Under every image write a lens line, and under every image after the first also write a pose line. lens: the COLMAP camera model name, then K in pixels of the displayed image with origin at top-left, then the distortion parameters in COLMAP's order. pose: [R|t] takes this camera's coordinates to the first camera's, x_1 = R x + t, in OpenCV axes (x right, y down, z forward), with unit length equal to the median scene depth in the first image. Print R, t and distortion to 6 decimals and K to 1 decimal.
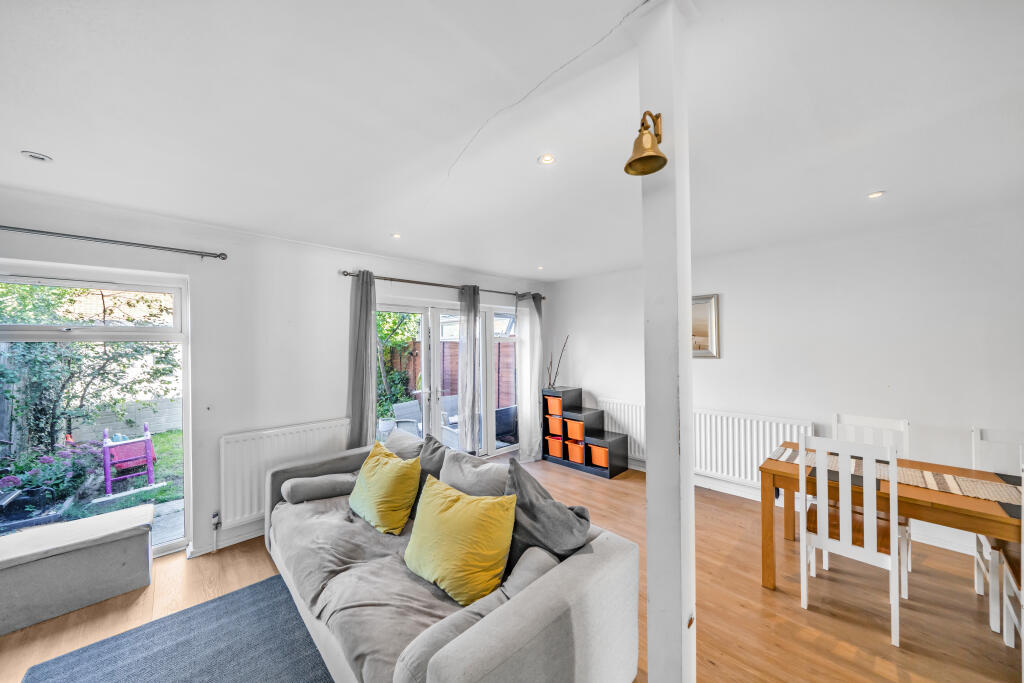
lens RADIAL K [[352.5, 0, 510.0], [0, 352.5, 346.3], [0, 0, 1]] dist [-0.000556, 0.000005]
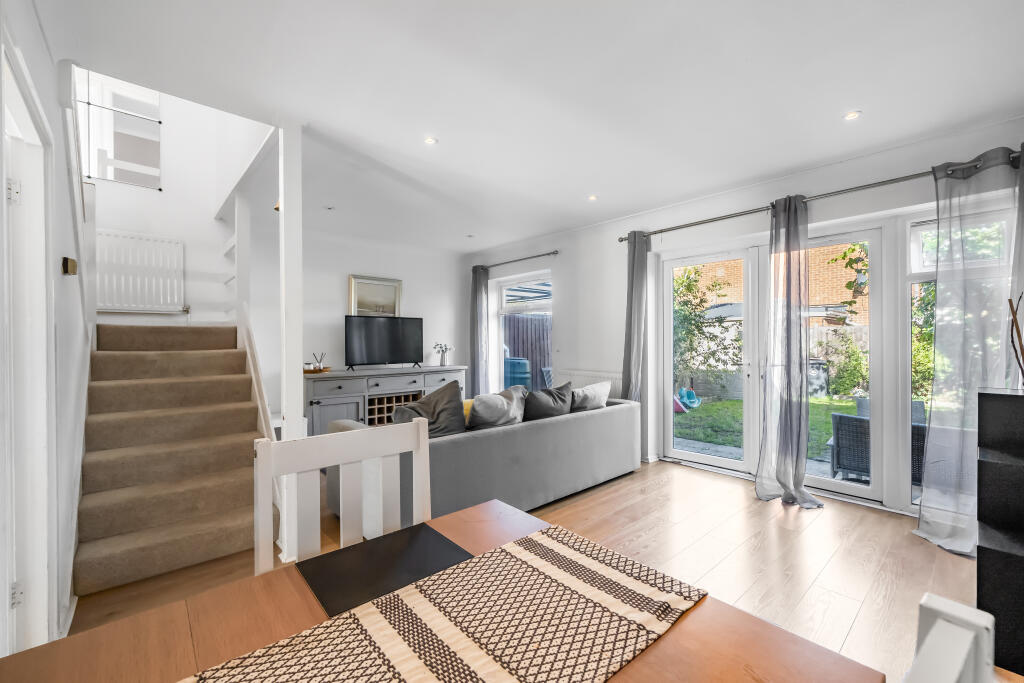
lens RADIAL K [[417.1, 0, 512.0], [0, 417.1, 341.5], [0, 0, 1]] dist [-0.001019, 0.000273]
pose [[-0.034976, 0.015744, -0.999264, 0.621859], [0.003253, 0.999872, 0.015639, 0.064023], [0.999383, -0.002704, -0.035023, 0.525787]]
